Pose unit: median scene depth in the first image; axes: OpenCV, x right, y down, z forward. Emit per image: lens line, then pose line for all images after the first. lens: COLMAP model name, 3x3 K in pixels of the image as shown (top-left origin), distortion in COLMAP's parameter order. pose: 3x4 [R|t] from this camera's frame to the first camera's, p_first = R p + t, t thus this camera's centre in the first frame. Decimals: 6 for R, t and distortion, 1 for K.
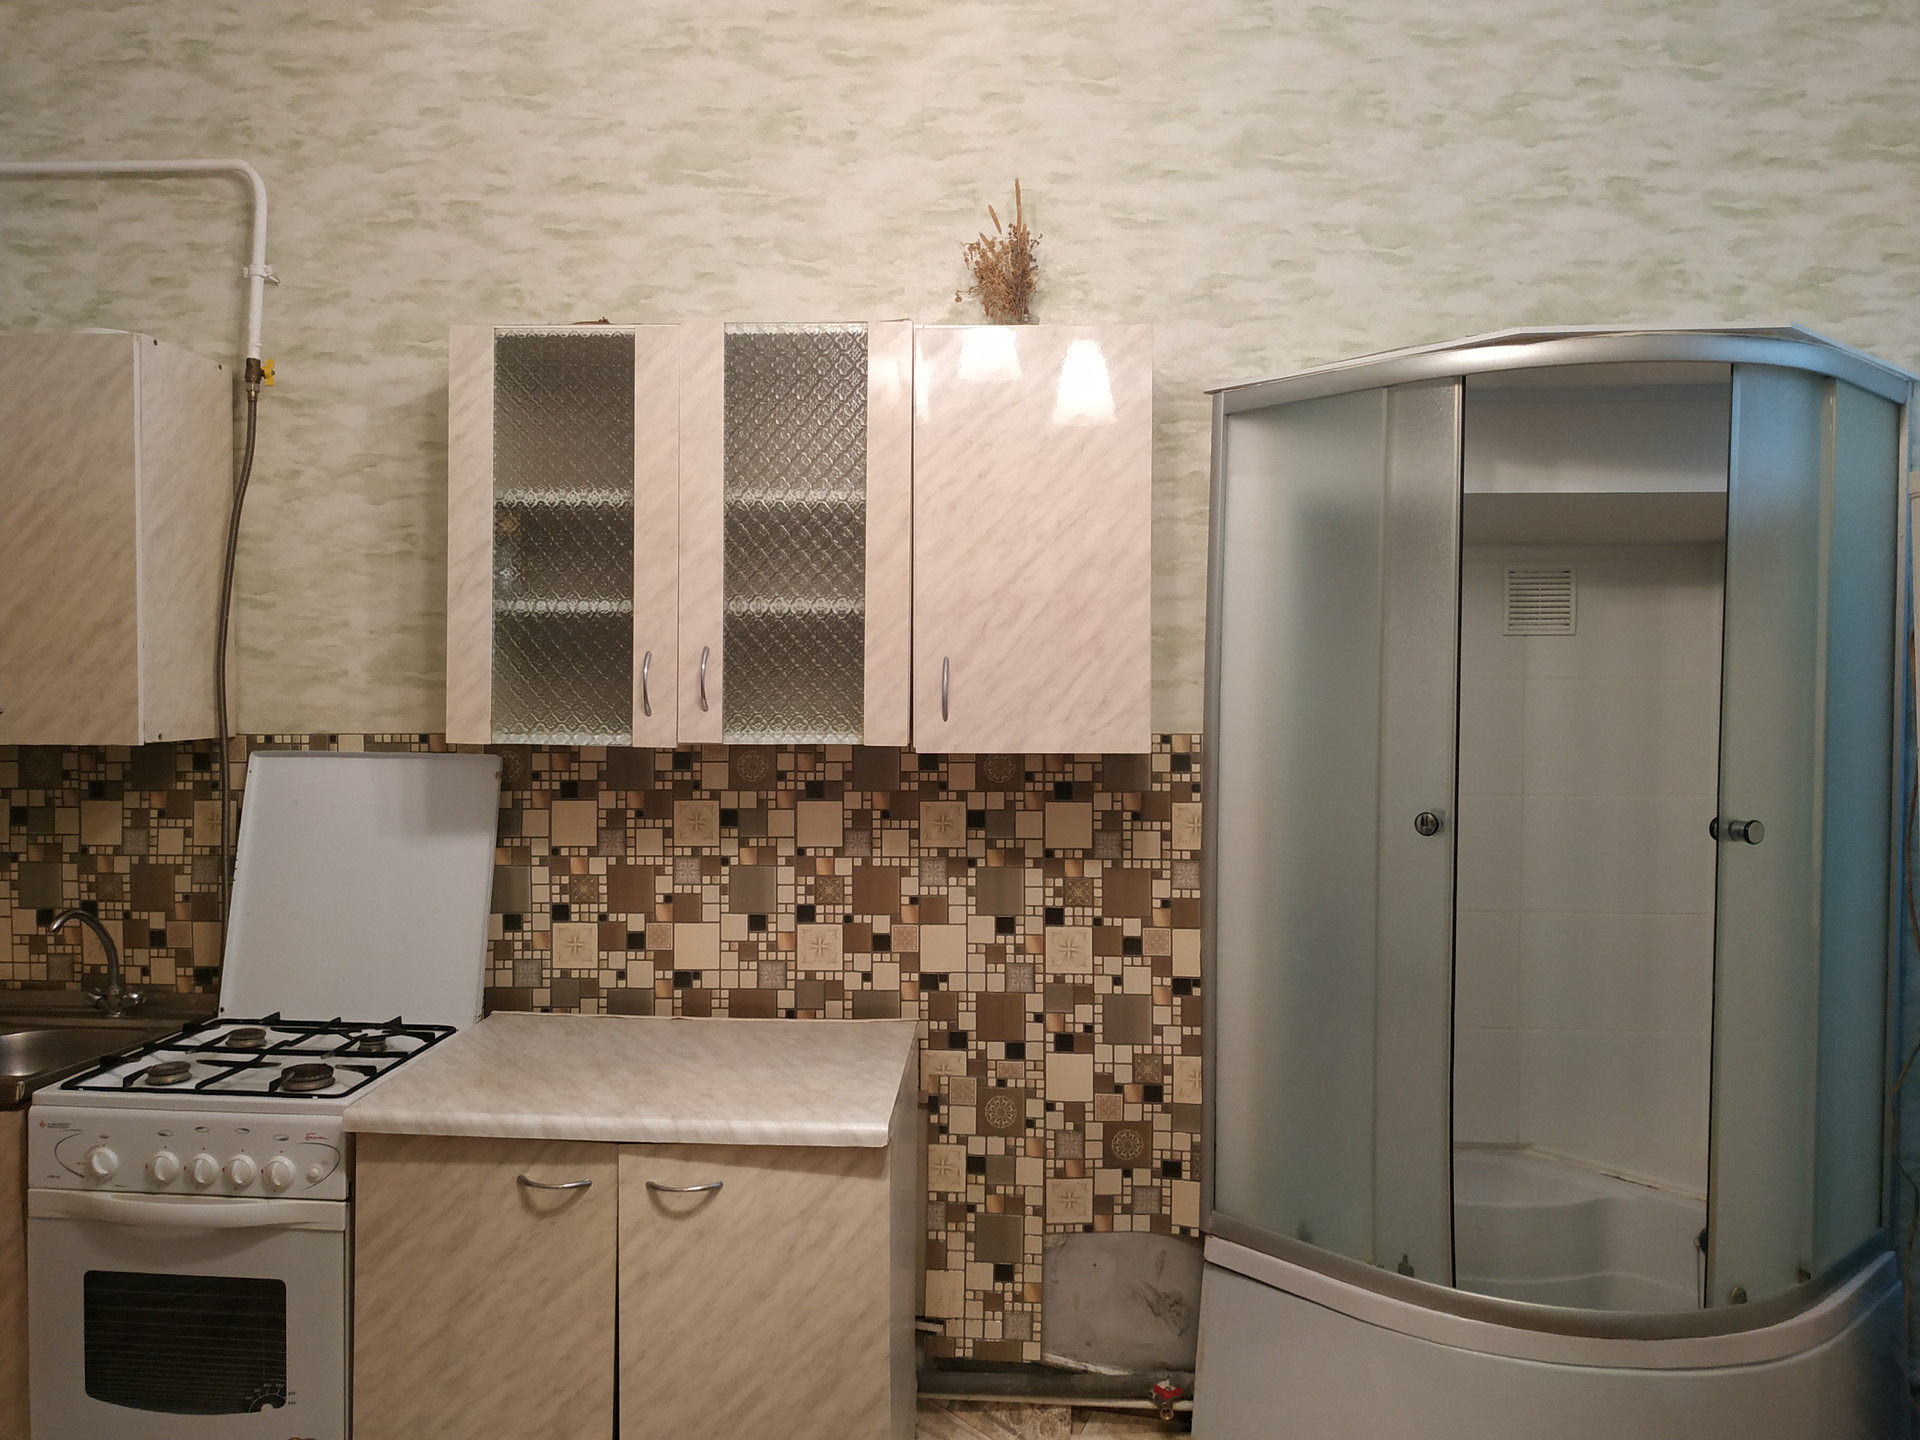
lens RADIAL K [[1401.4, 0, 953.8], [0, 1401.4, 728.1], [0, 0, 1]] dist [0.042863, -0.052644]
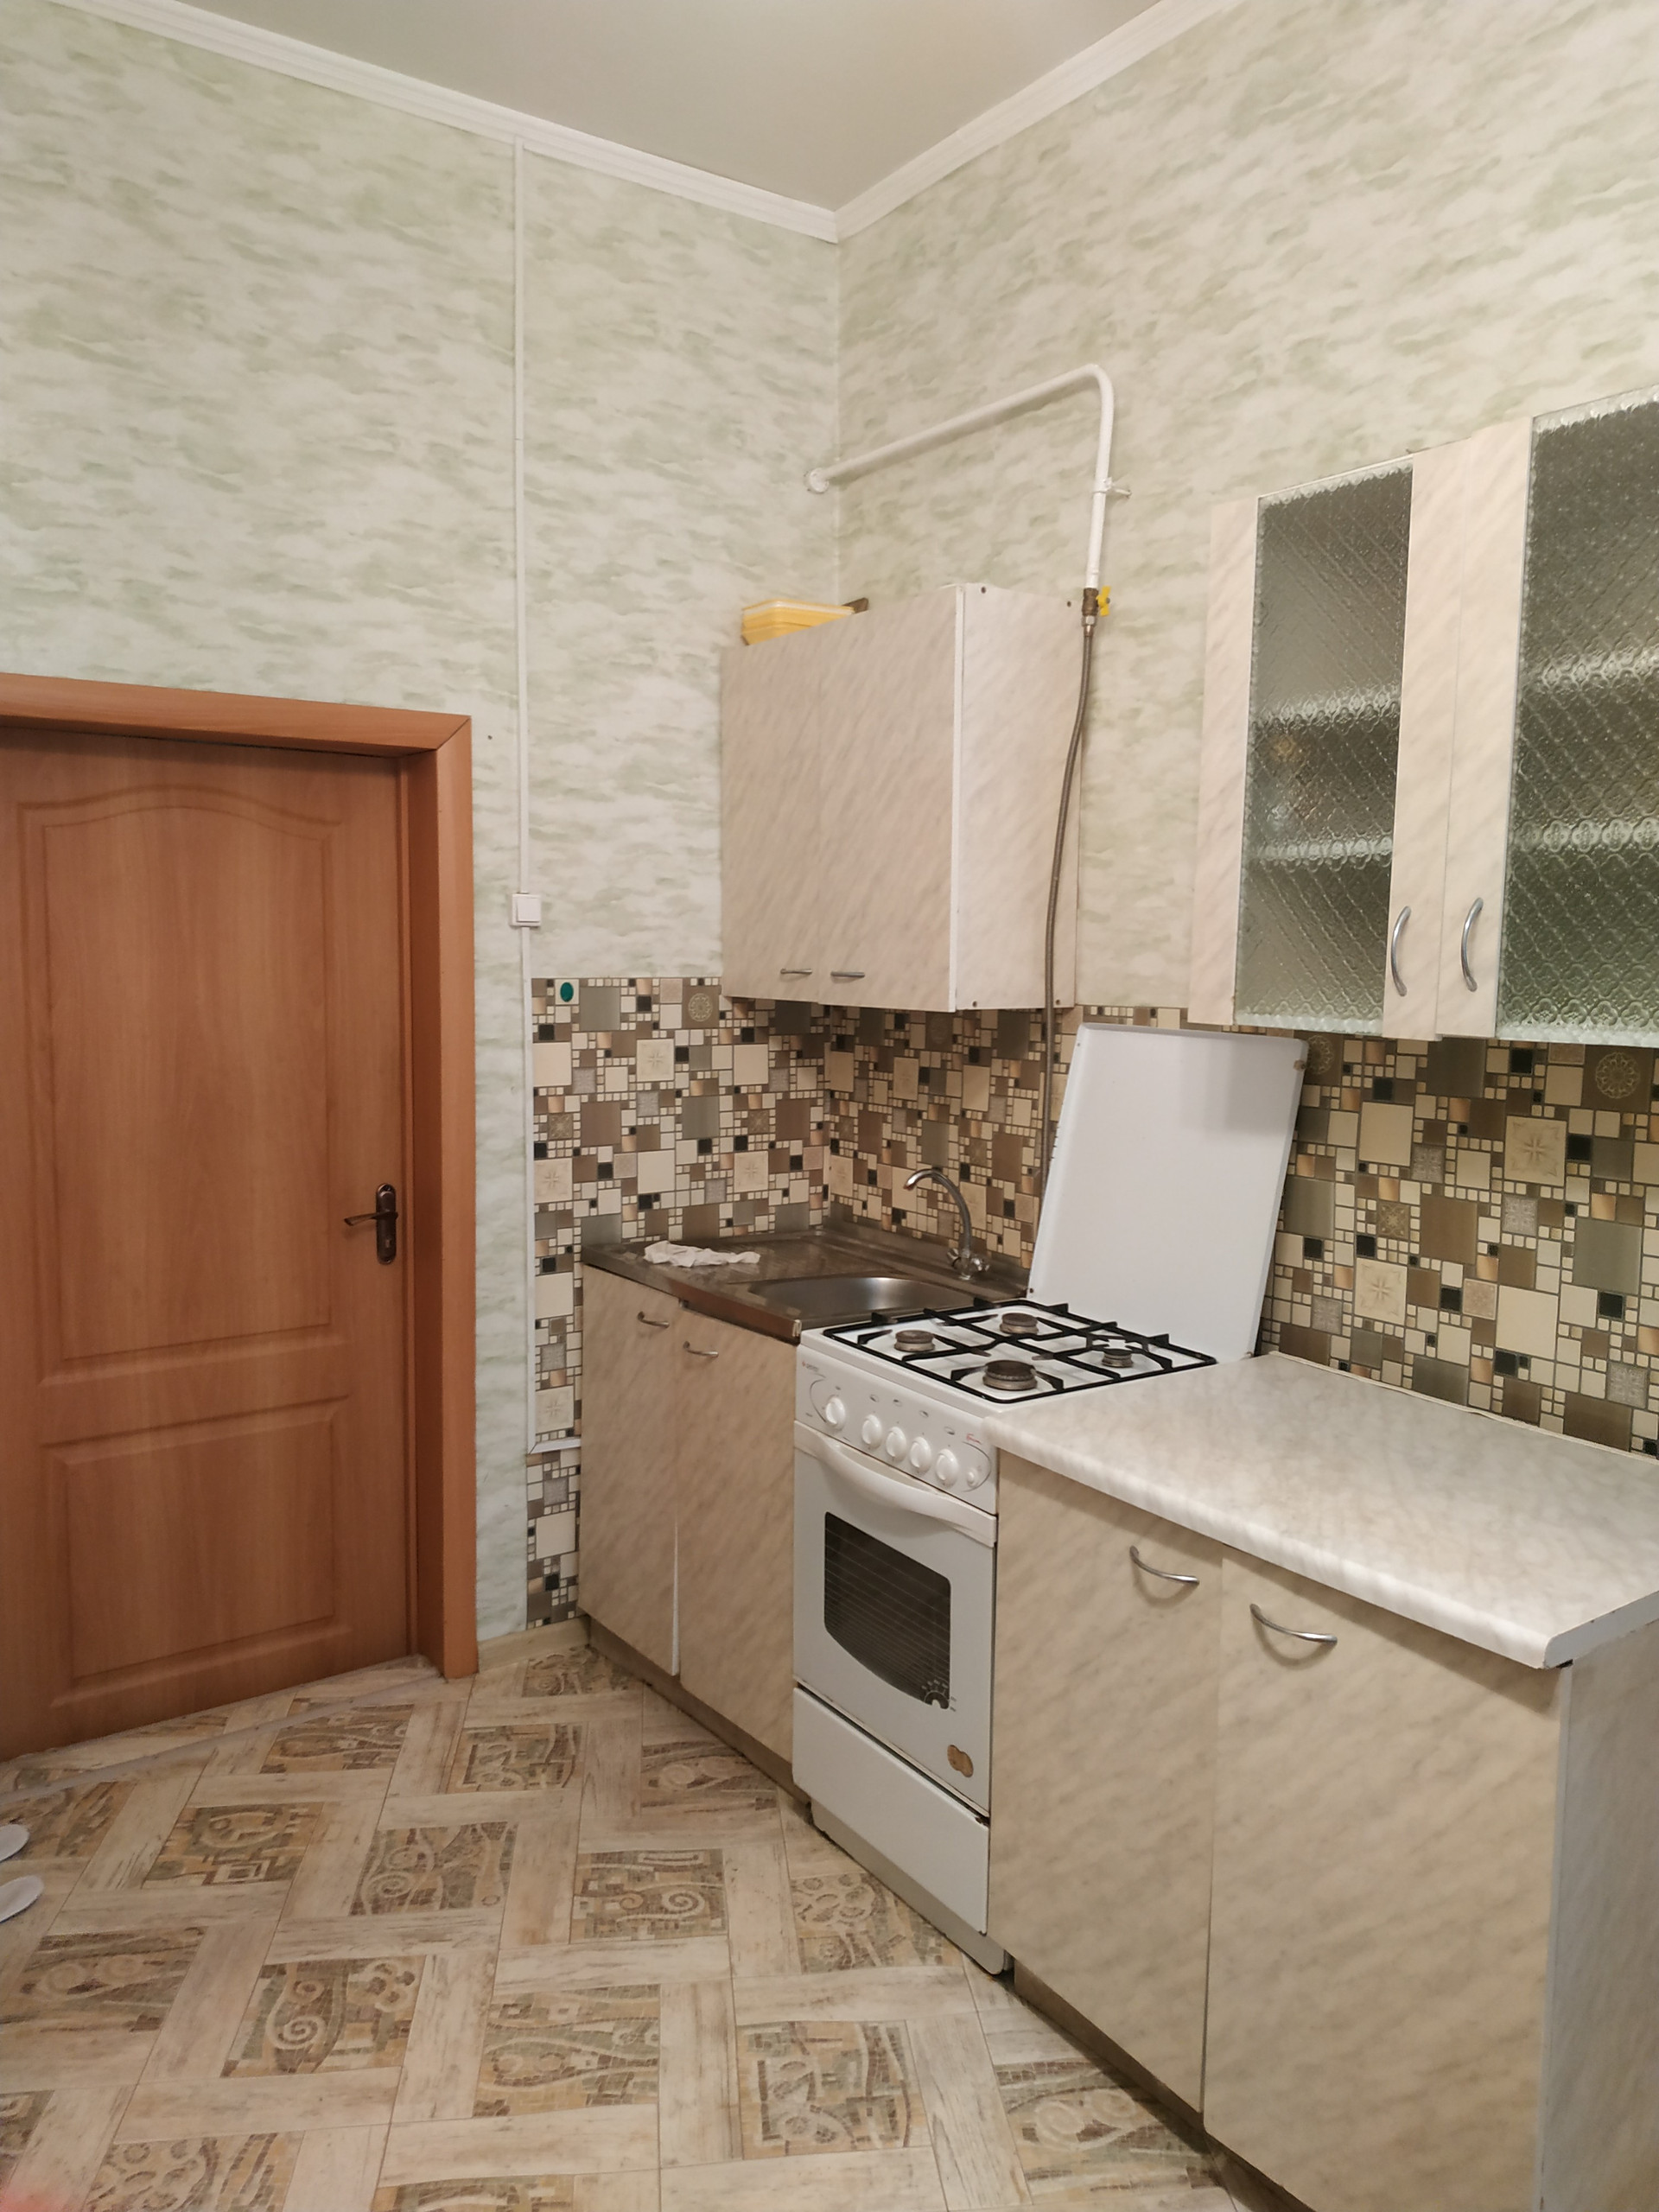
lens RADIAL K [[1614.6, 0, 836.3], [0, 1614.6, 1108.1], [0, 0, 1]] dist [0.042863, -0.052644]
pose [[0.614583, 0.083854, -0.784383, 0.243507], [-0.033418, 0.996209, 0.080316, -0.007747], [0.788144, -0.023148, 0.615055, 0.220457]]
